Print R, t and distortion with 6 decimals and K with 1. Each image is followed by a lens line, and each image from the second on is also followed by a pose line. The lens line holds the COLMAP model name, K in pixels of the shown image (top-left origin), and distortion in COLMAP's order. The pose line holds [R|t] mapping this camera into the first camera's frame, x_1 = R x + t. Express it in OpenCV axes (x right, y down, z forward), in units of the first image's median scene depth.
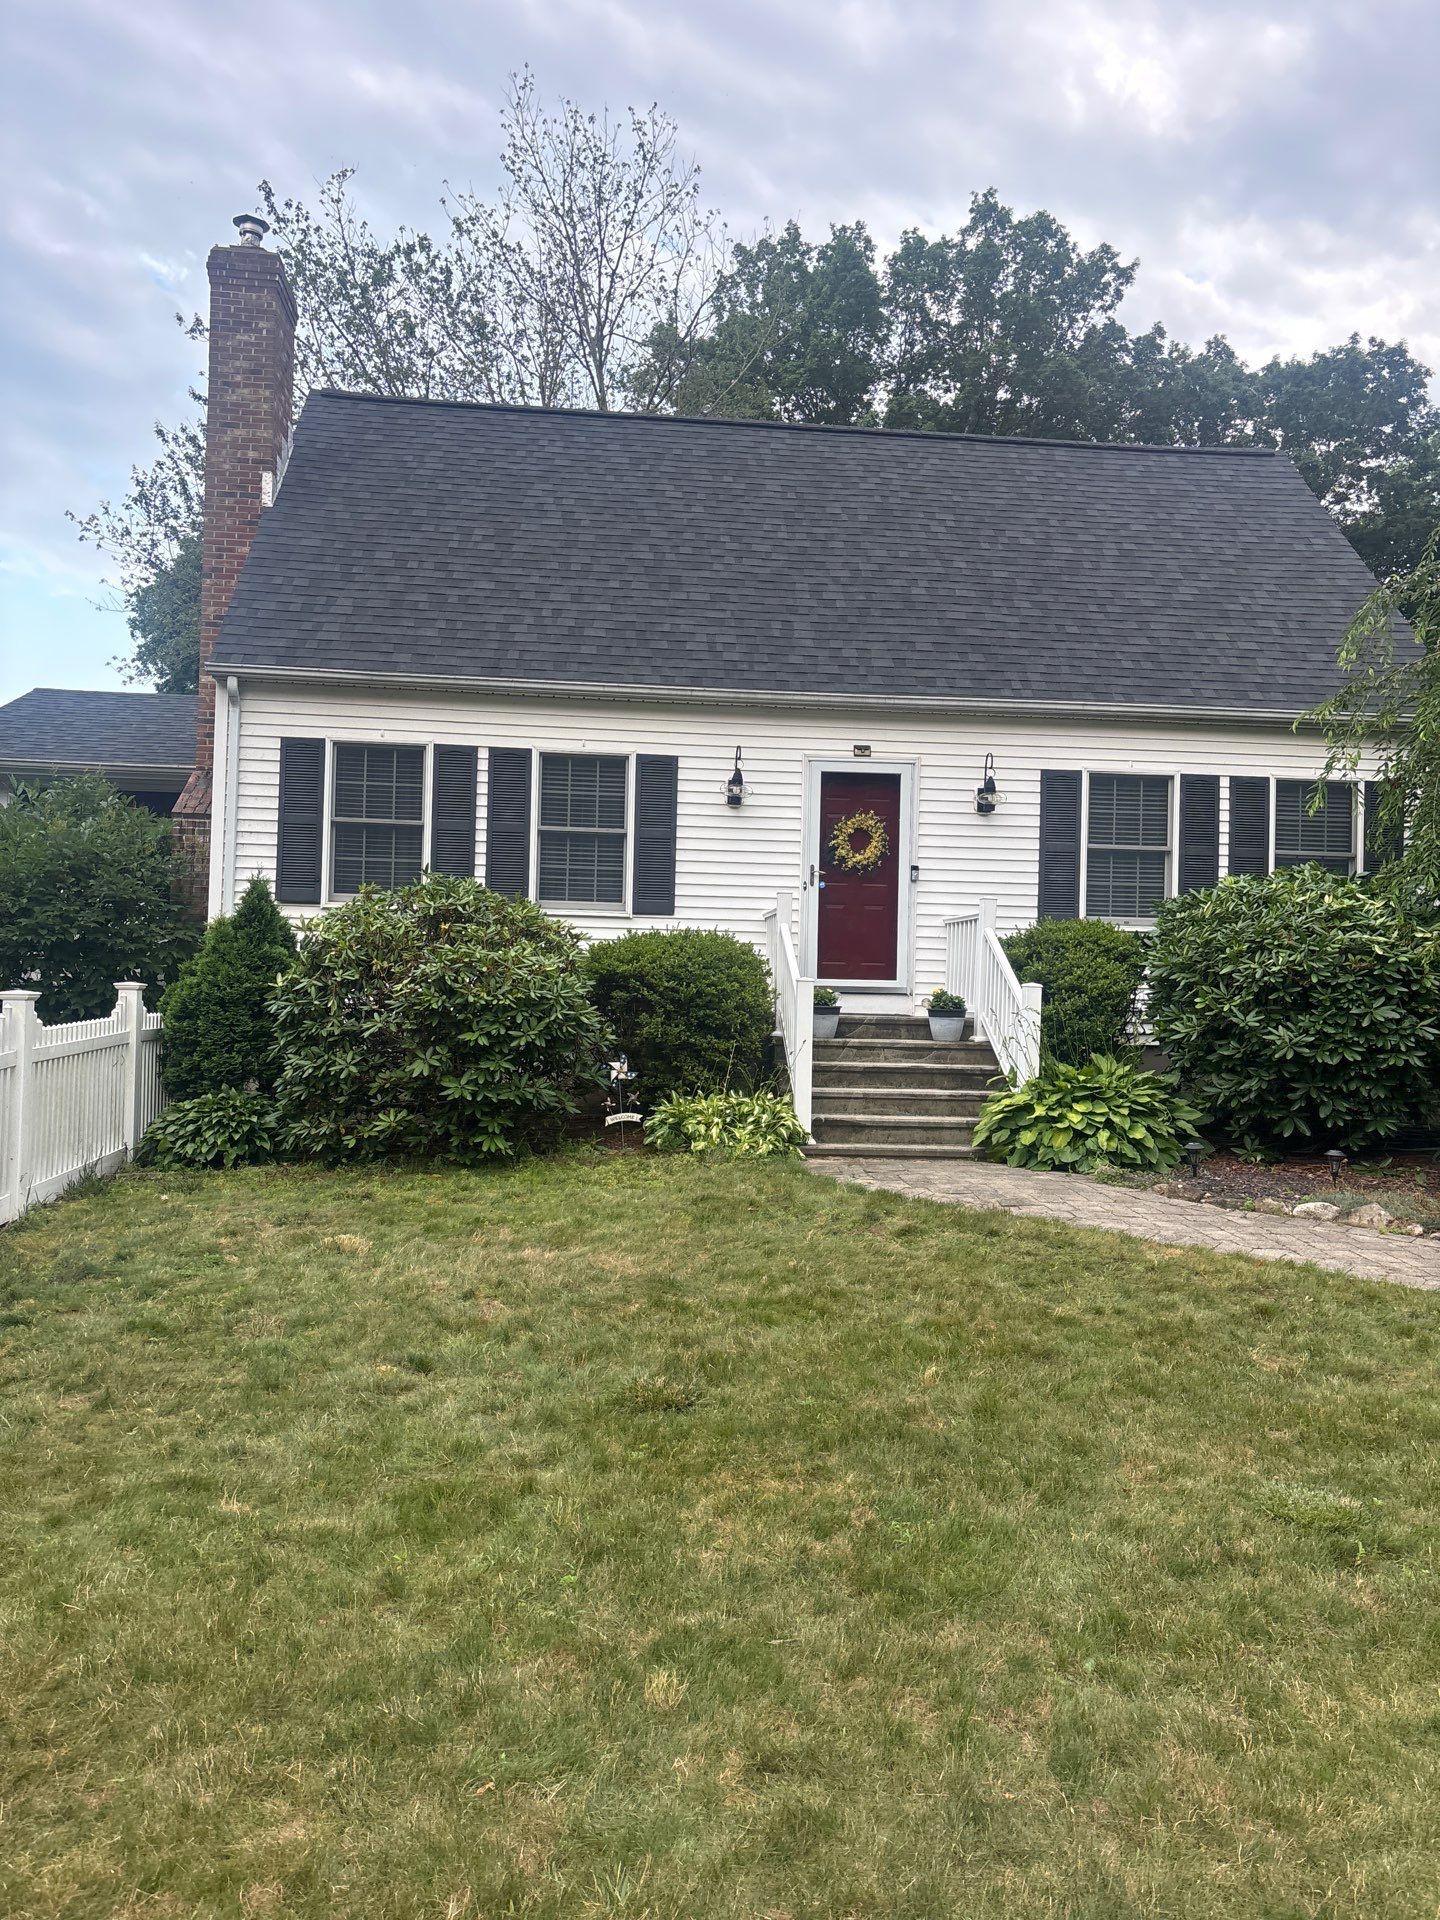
lens RADIAL K [[1453.7, 0, 731.7], [0, 1453.7, 946.1], [0, 0, 1]] dist [0.061054, -0.063879]
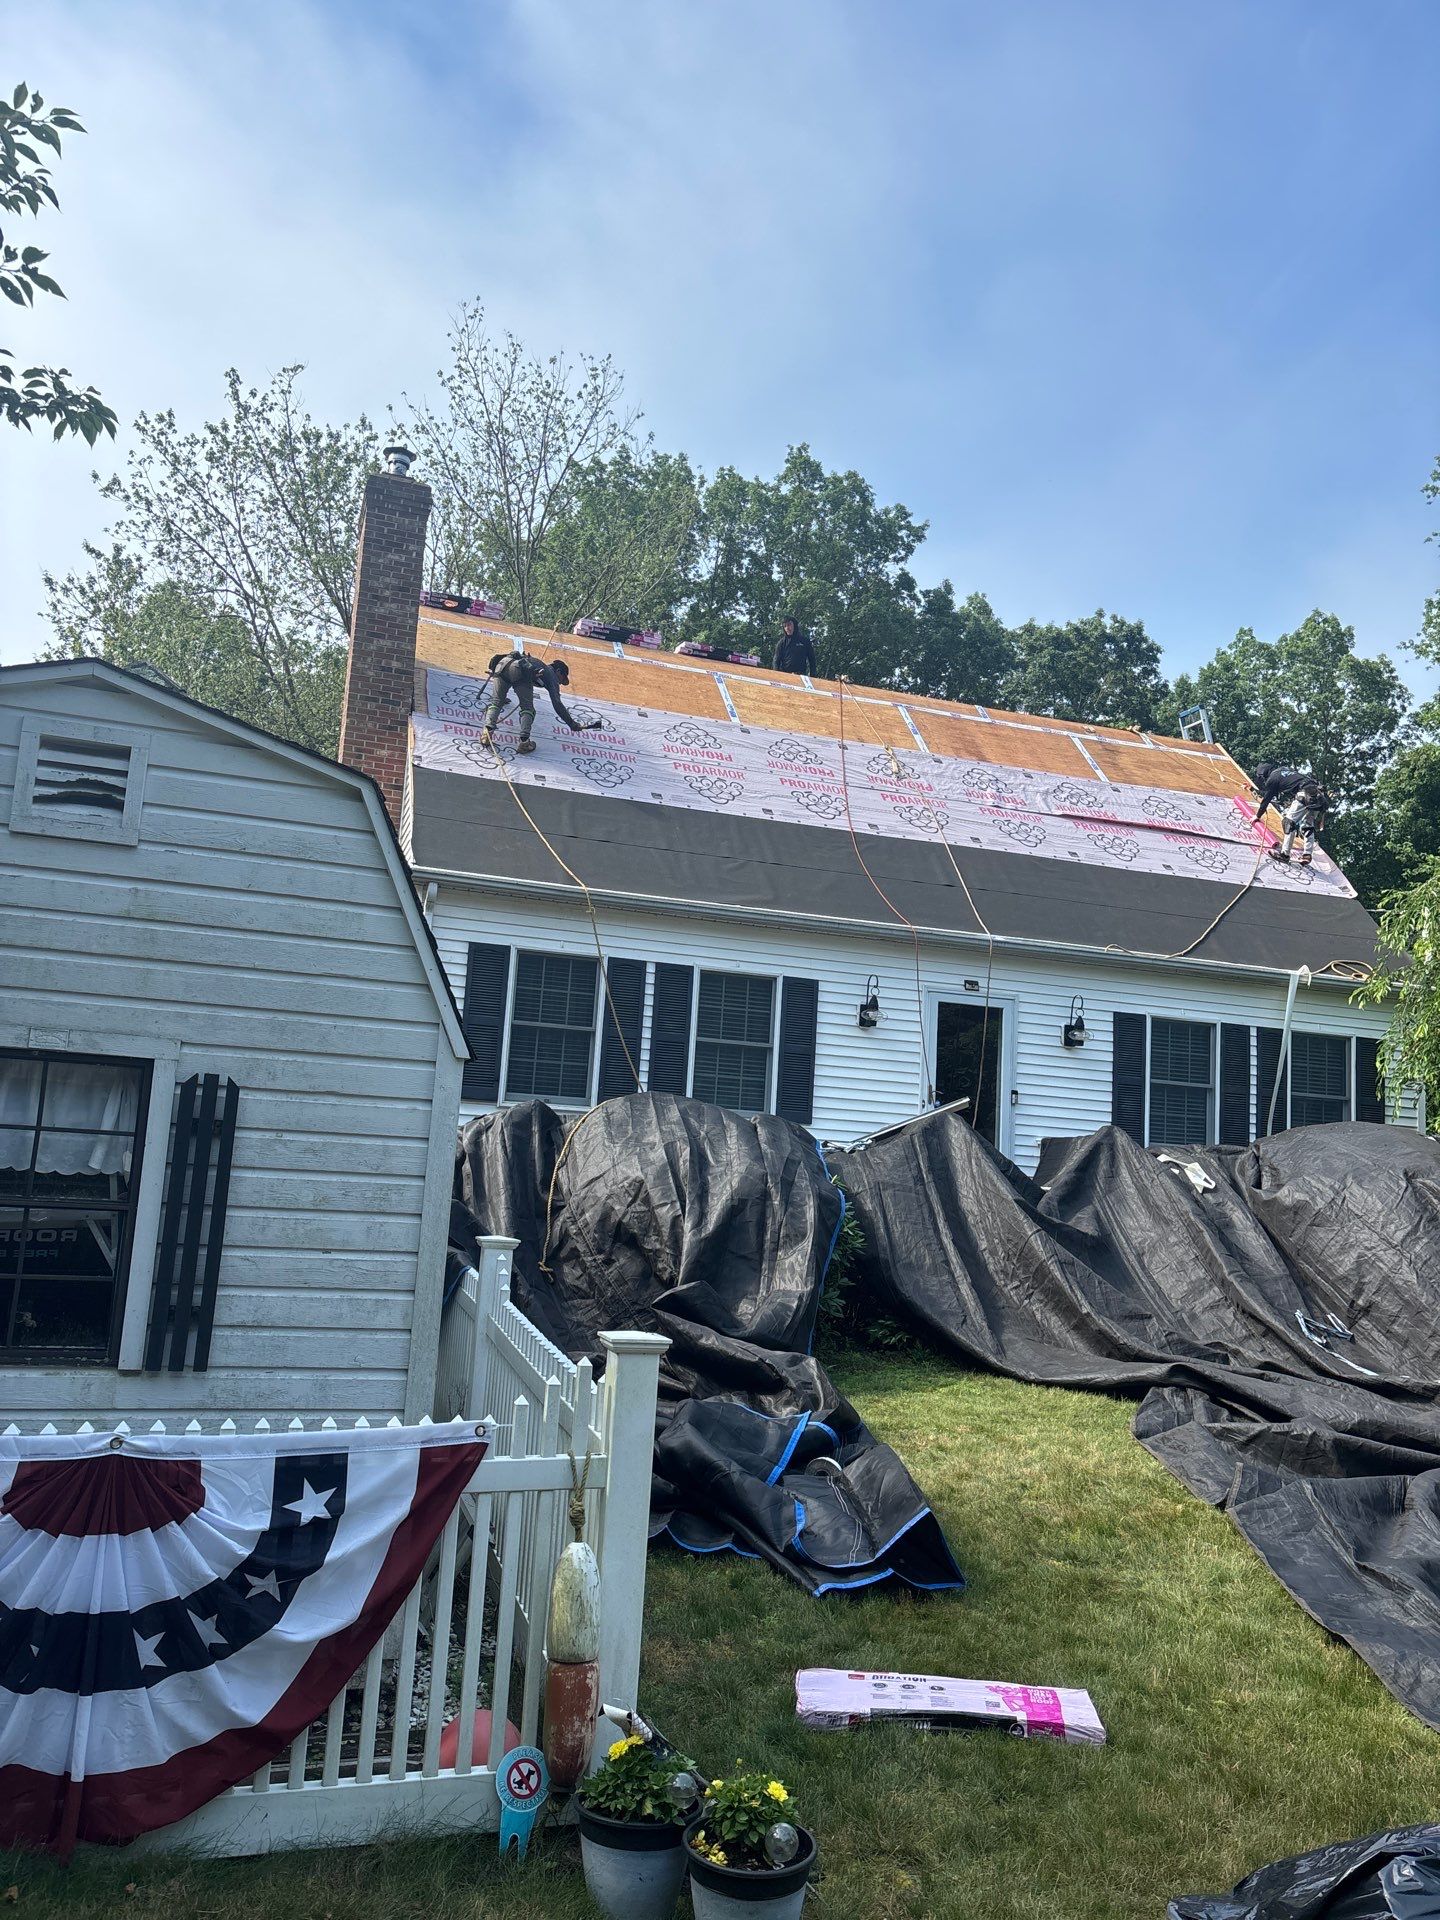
lens RADIAL K [[1453.7, 0, 704.3], [0, 1453.7, 966.6], [0, 0, 1]] dist [0.061054, -0.063879]
pose [[0.976187, 0.065277, 0.206877, -0.350627], [-0.043944, 0.993385, -0.106092, -0.020845], [-0.212433, 0.094475, 0.972598, -0.051030]]
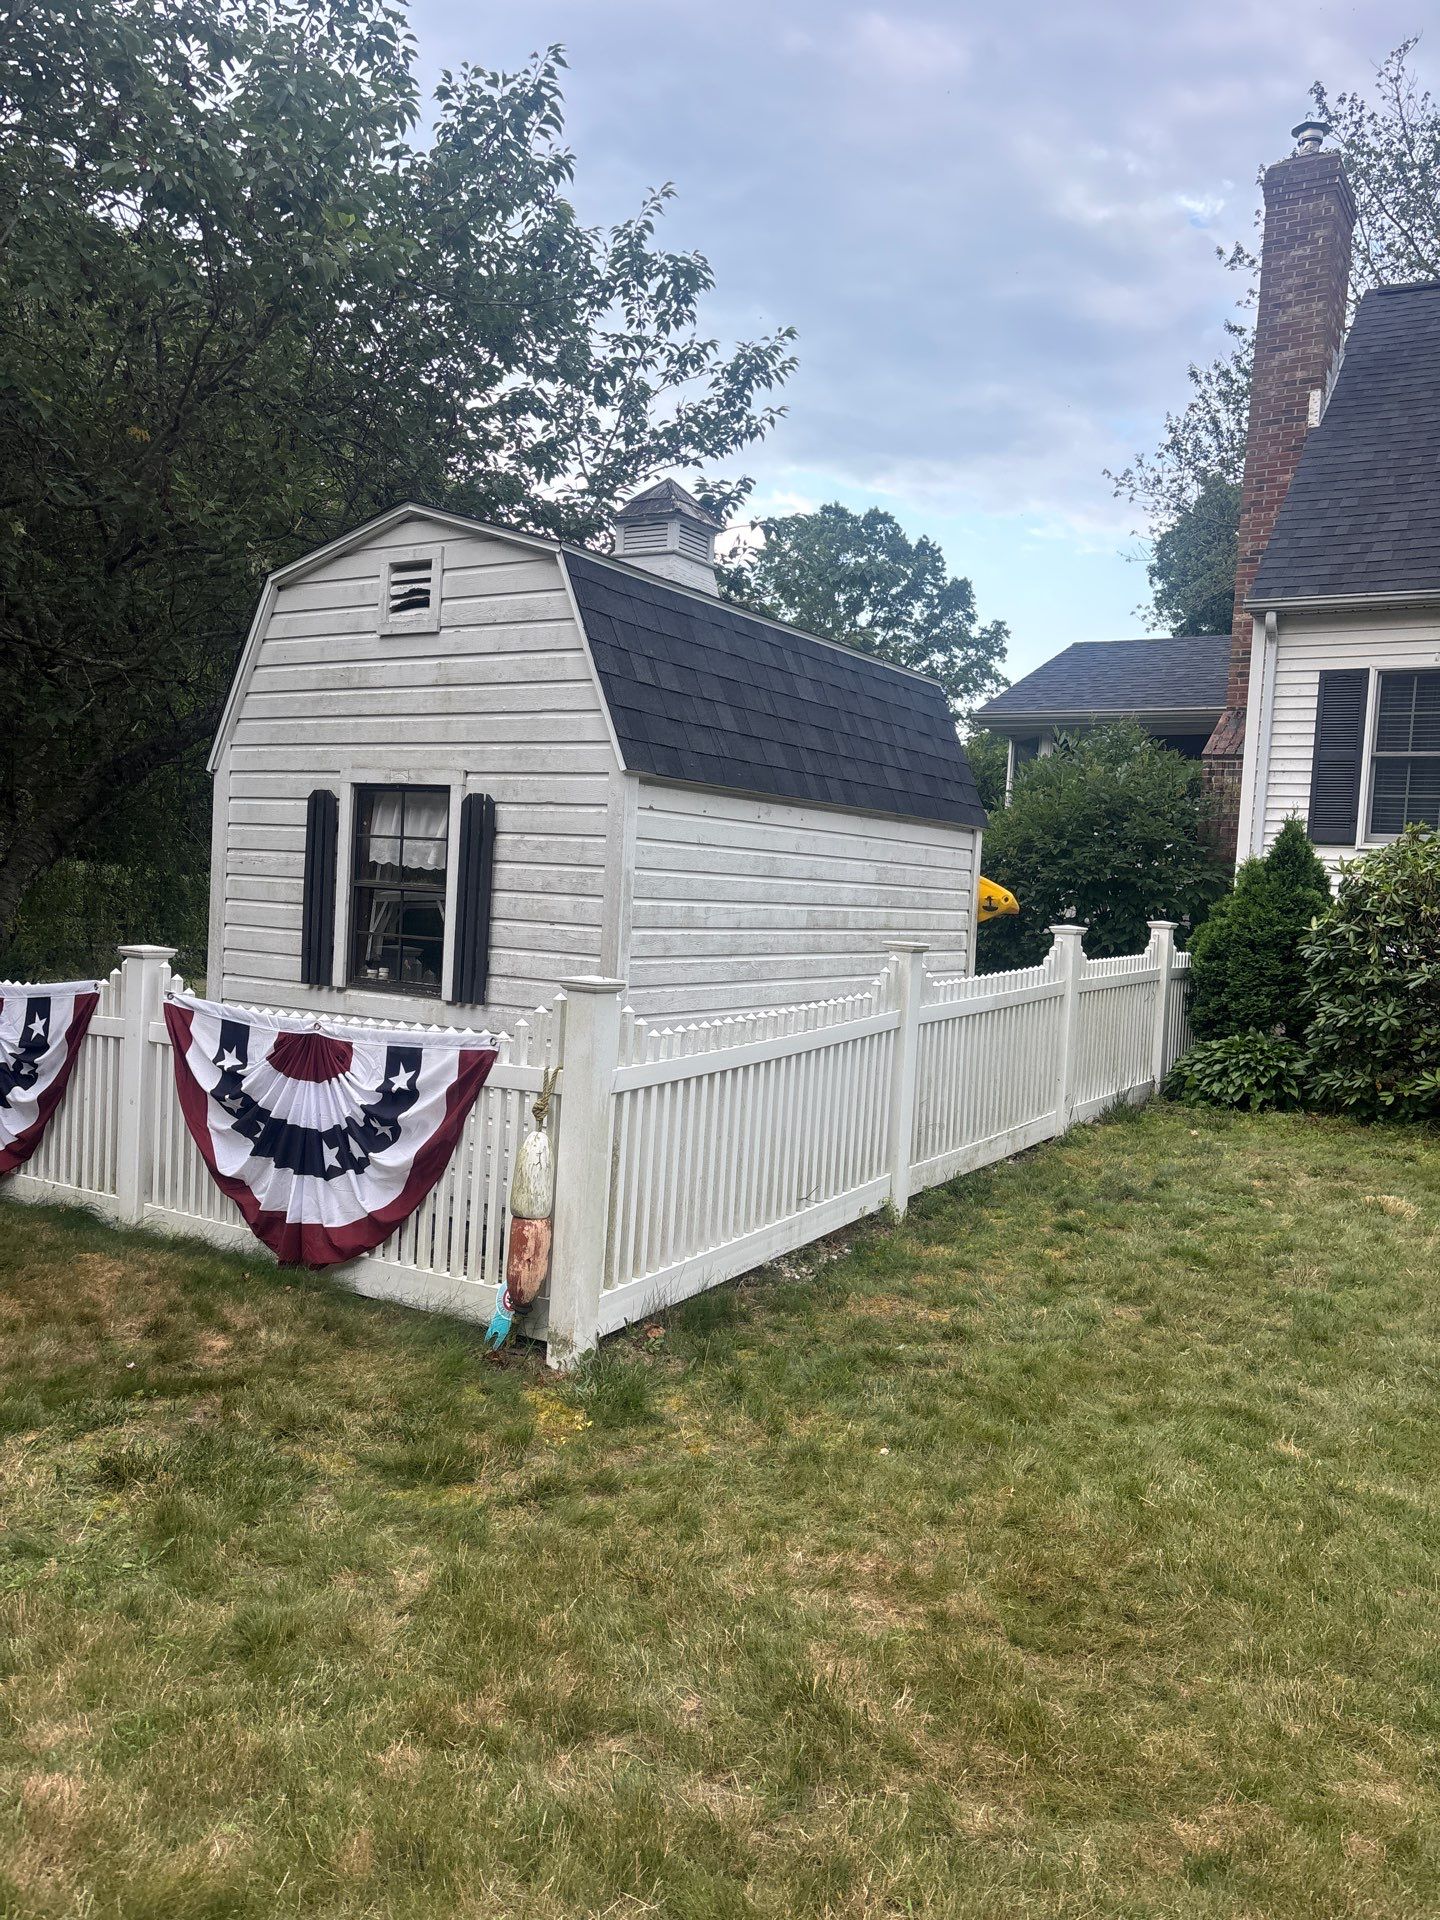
lens RADIAL K [[1453.7, 0, 701.5], [0, 1453.7, 955.5], [0, 0, 1]] dist [0.061054, -0.063879]
pose [[0.780743, 0.047365, -0.623055, -0.016518], [-0.018817, 0.998453, 0.052324, 0.000759], [0.624569, -0.029128, 0.780426, -0.006820]]
